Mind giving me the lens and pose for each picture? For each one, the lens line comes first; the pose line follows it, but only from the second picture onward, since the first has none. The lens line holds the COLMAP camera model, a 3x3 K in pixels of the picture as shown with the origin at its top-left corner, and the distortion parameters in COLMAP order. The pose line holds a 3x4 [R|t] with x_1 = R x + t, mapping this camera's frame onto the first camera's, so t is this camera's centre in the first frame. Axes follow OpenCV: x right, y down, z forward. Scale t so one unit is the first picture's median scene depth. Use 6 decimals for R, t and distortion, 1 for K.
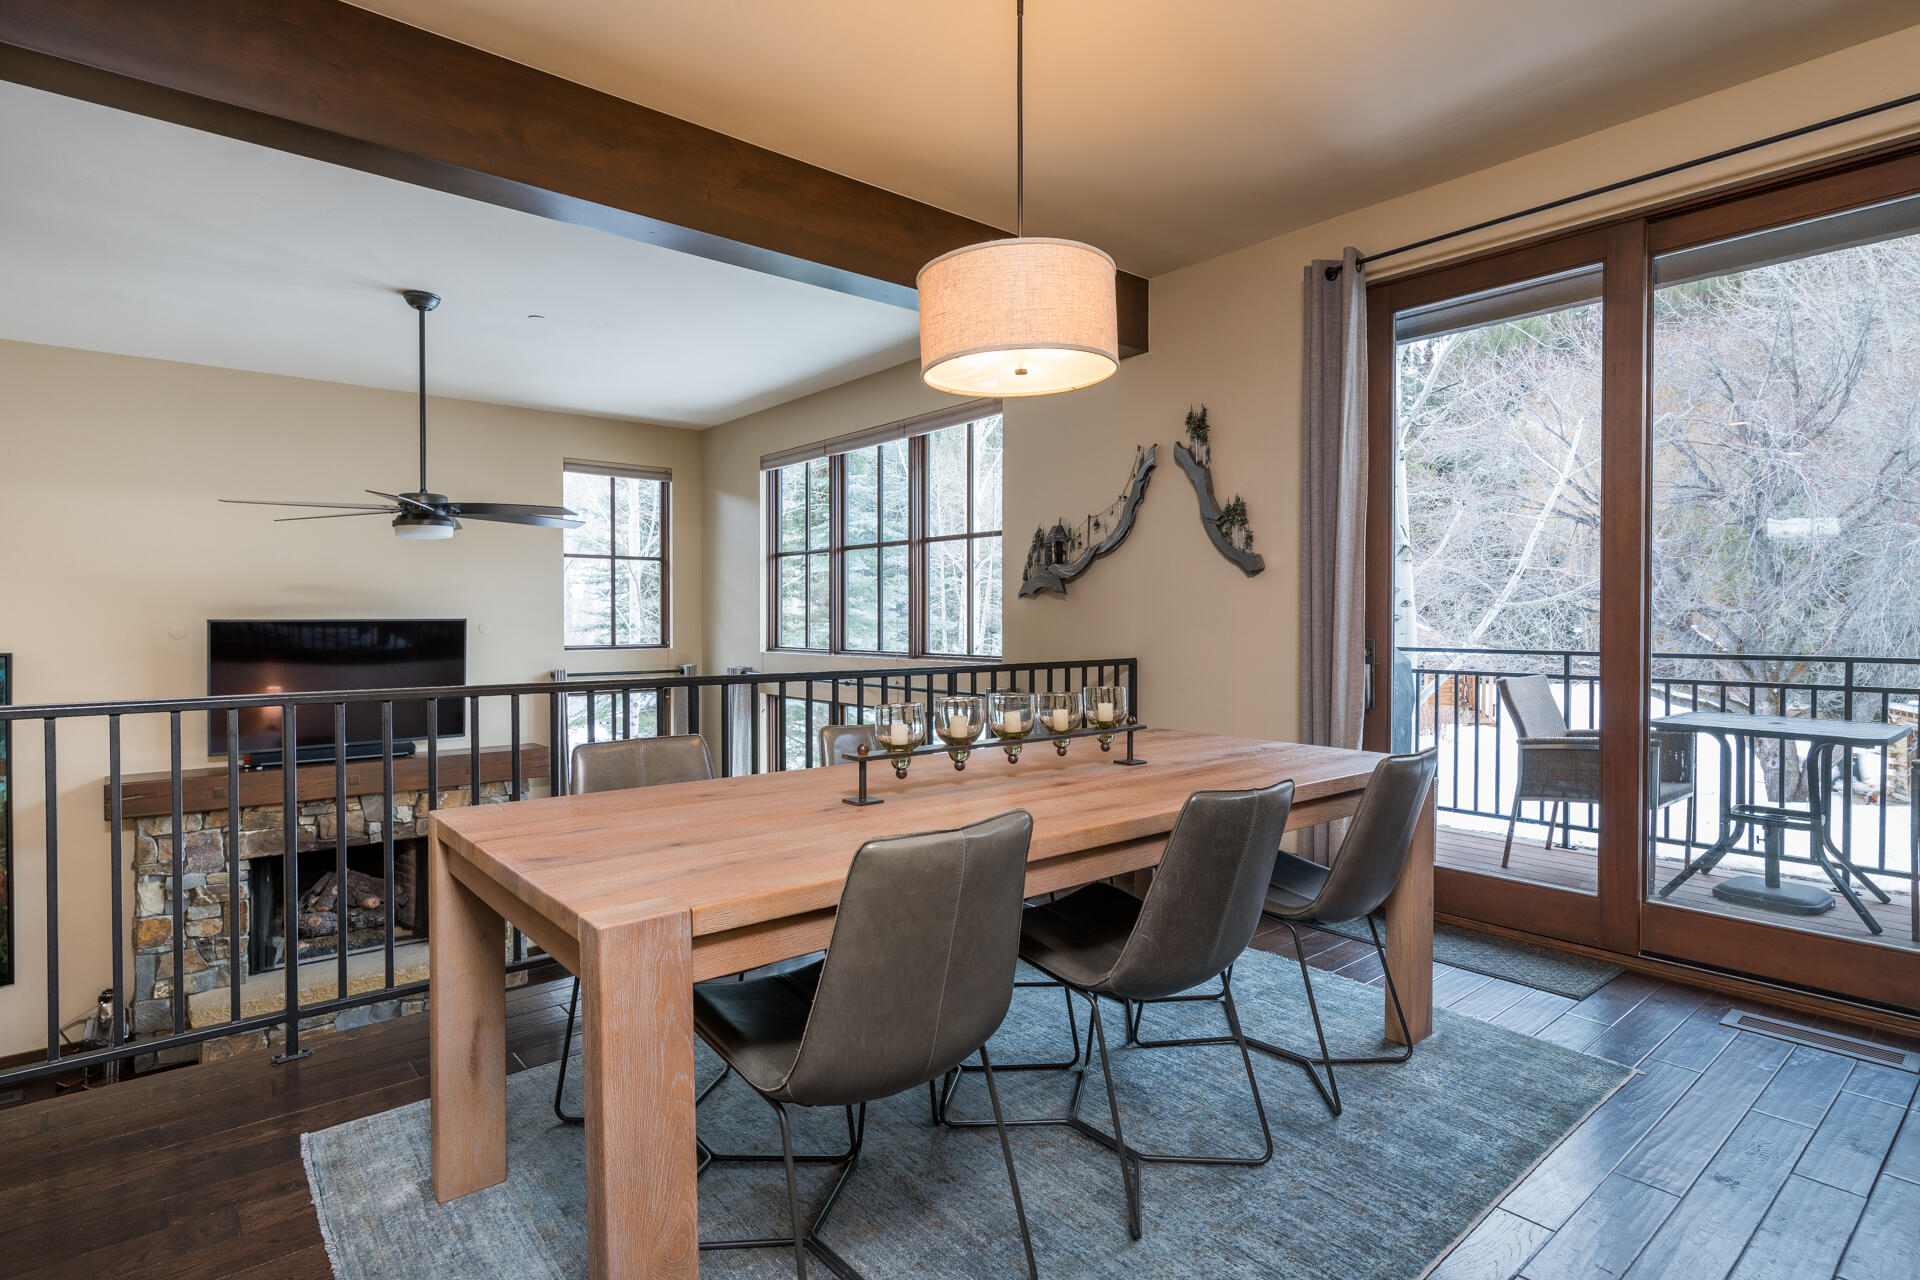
lens RADIAL K [[976.1, 0, 960.0], [0, 976.1, 640.0], [0, 0, 1]] dist [0.001054, 0.000806]
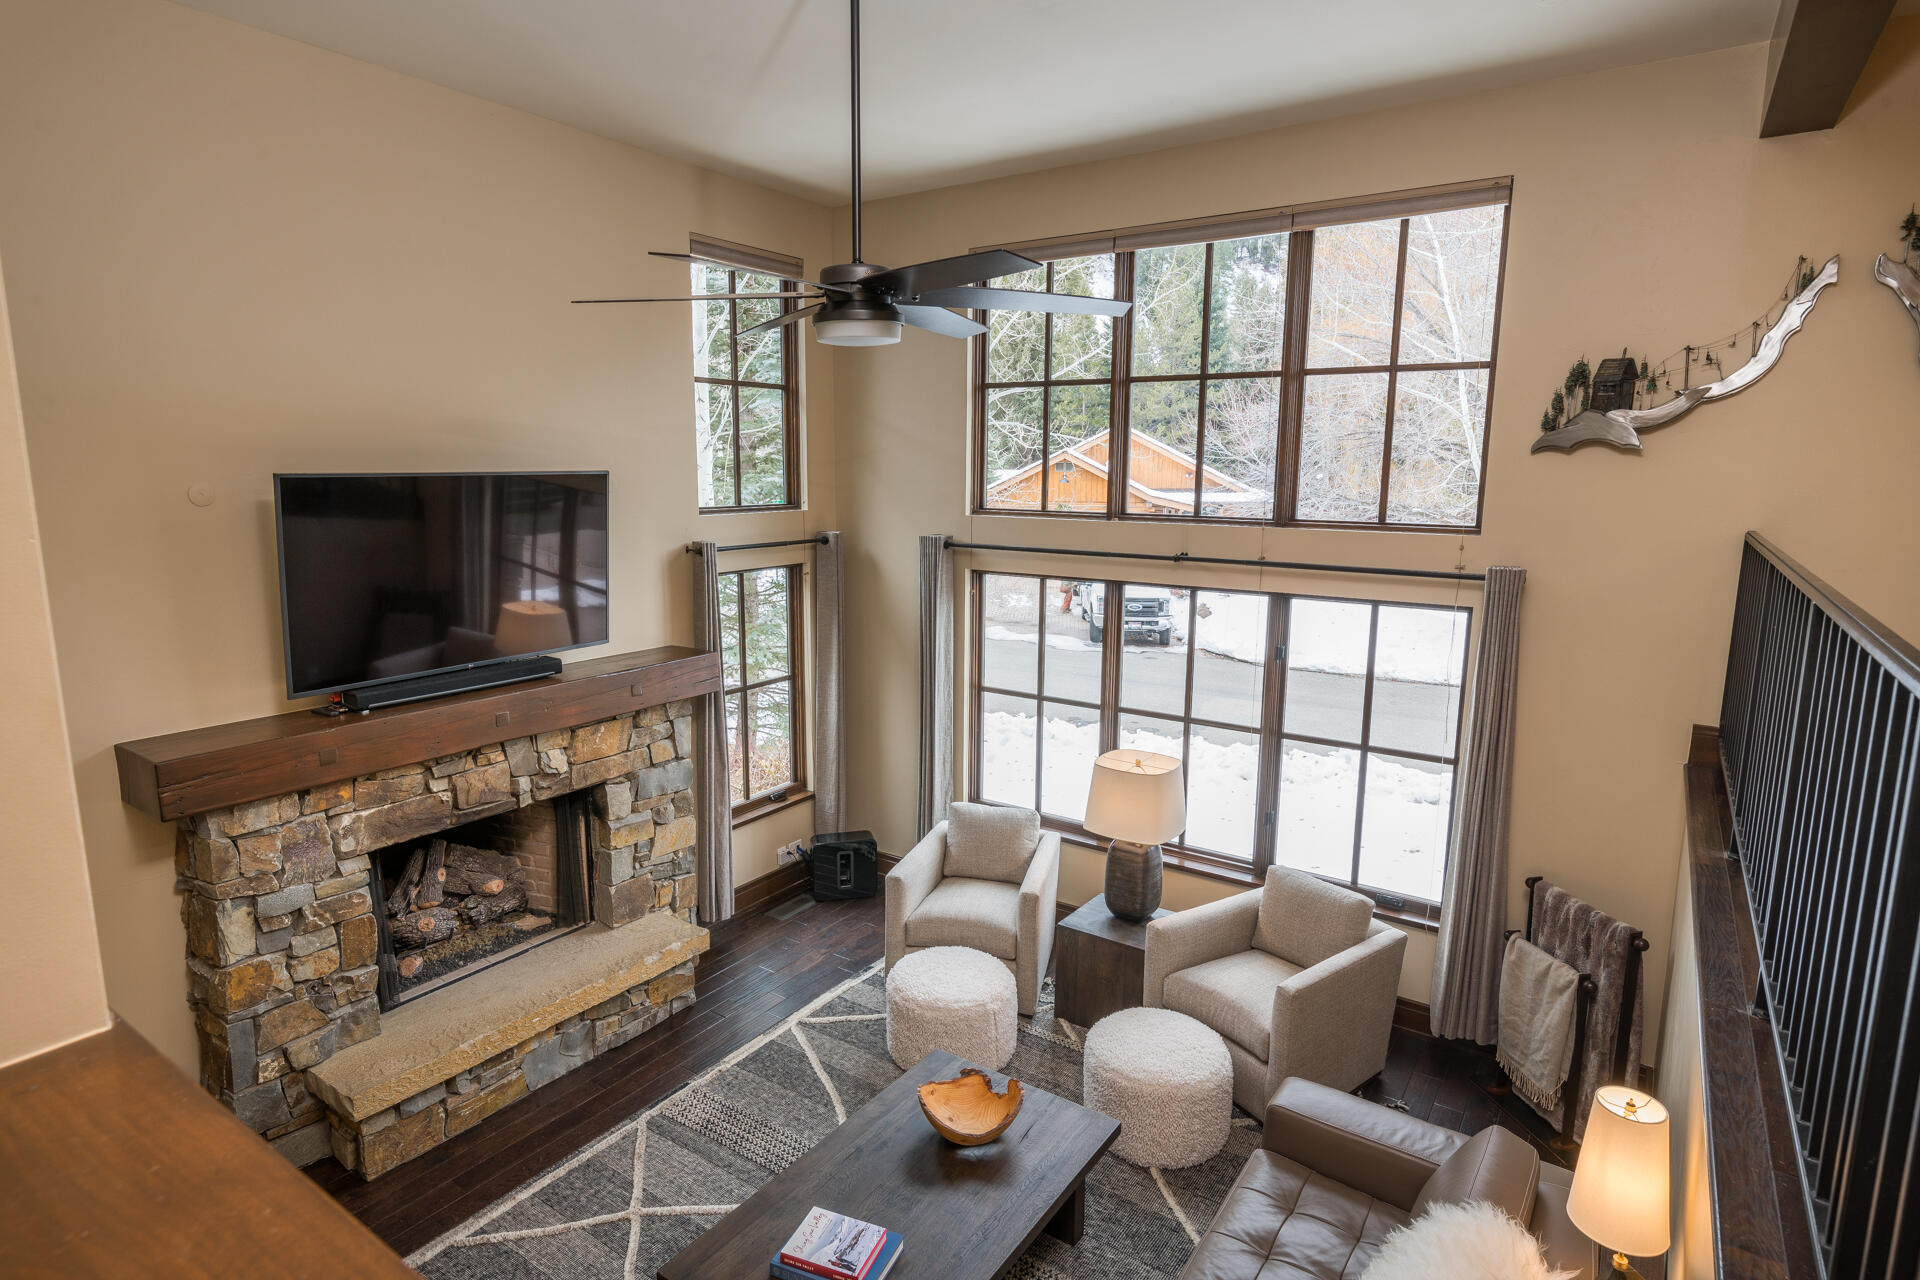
lens RADIAL K [[1013.2, 0, 960.0], [0, 1013.2, 640.0], [0, 0, 1]] dist [0.000441, 0.000394]
pose [[0.963677, -0.038785, 0.264239, -0.536940], [-0.001807, 0.988430, 0.151670, -0.015083], [-0.267064, -0.146639, 0.952457, 0.291715]]
